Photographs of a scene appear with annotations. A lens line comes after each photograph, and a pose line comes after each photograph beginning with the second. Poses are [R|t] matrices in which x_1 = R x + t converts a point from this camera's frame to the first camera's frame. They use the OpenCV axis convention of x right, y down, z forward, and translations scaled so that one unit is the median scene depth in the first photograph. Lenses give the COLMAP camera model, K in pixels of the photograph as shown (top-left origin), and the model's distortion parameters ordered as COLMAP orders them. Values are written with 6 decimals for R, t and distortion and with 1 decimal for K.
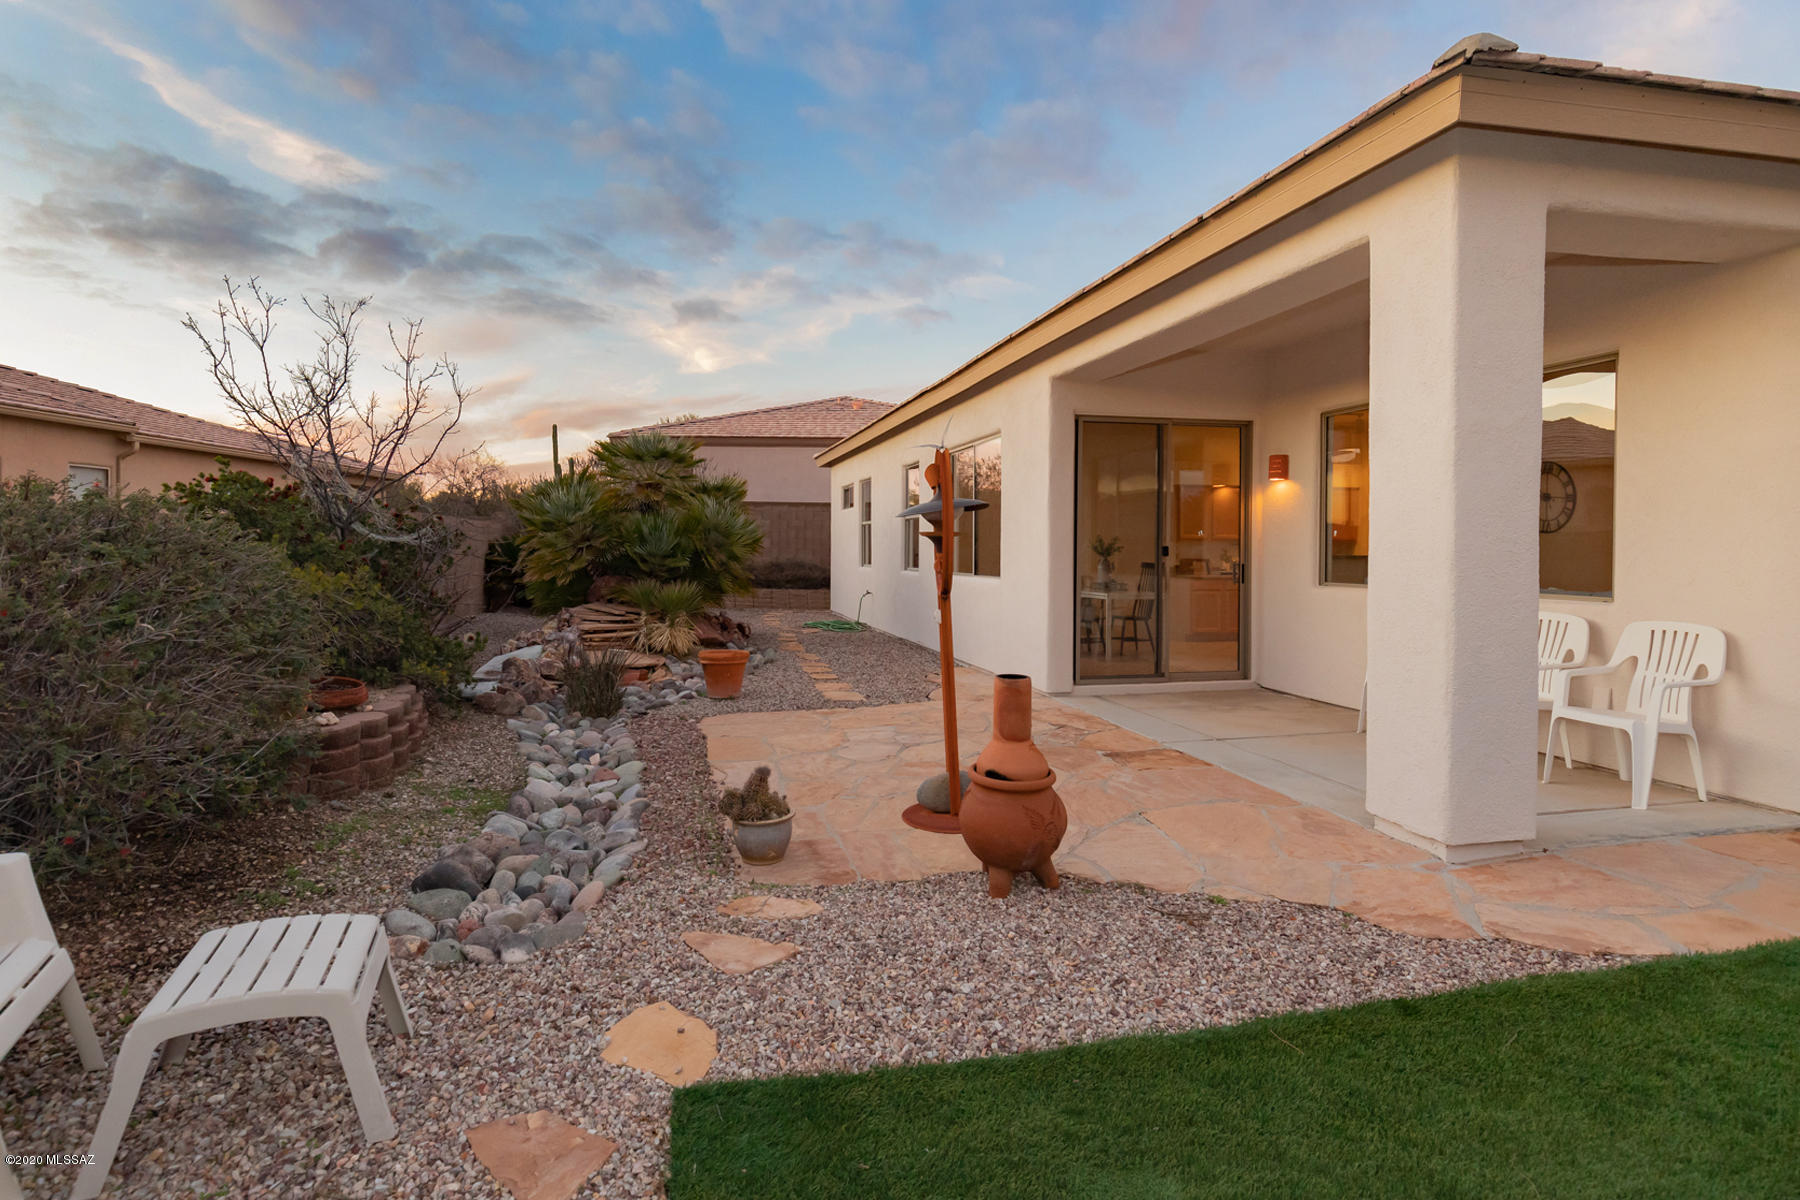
lens RADIAL K [[864.9, 0, 793.4], [0, 864.9, 546.9], [0, 0, 1]] dist [0.008386, -0.000030]
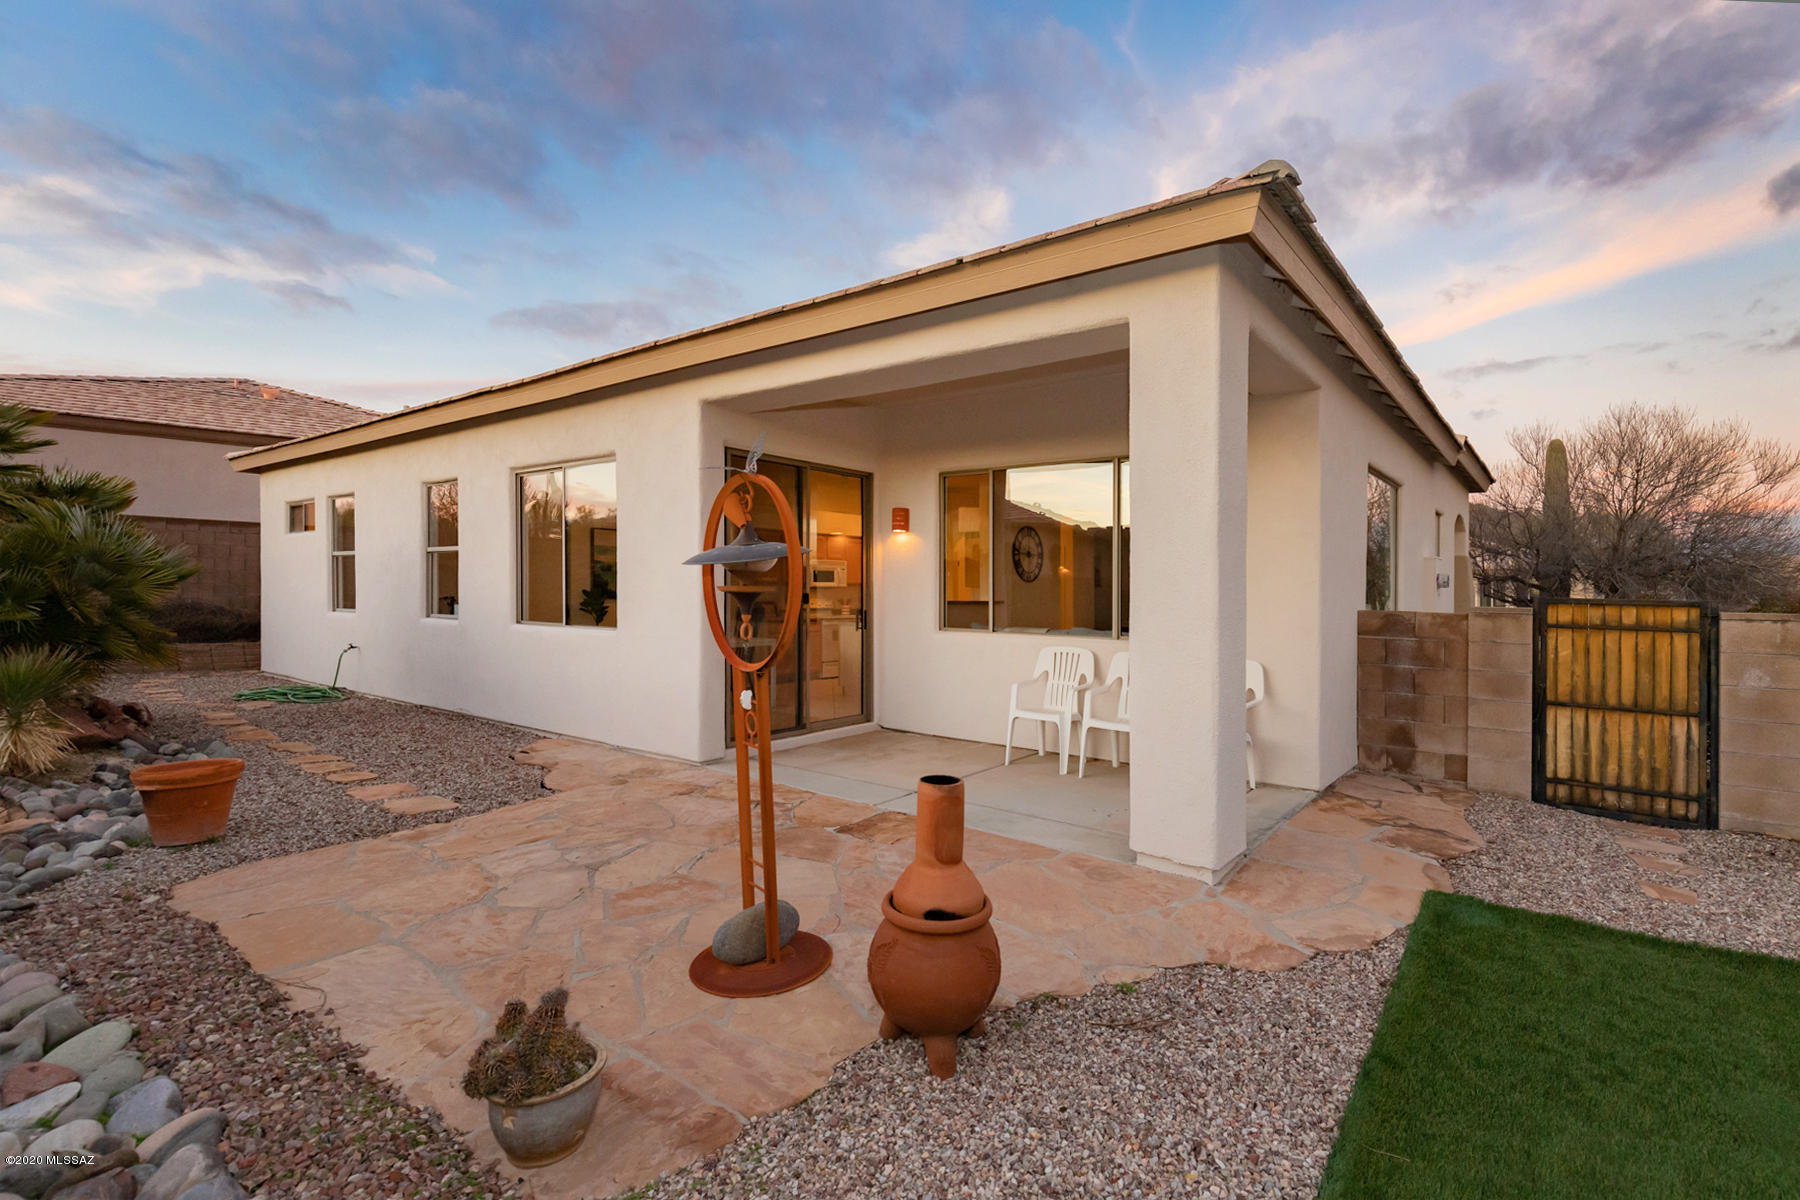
lens RADIAL K [[845.9, 0, 916.5], [0, 845.9, 598.6], [0, 0, 1]] dist [0.013471, -0.001848]
pose [[0.714876, -0.003351, 0.699244, -0.220056], [-0.011705, 0.999791, 0.016757, -0.019633], [-0.699154, -0.020164, 0.714687, 0.355542]]
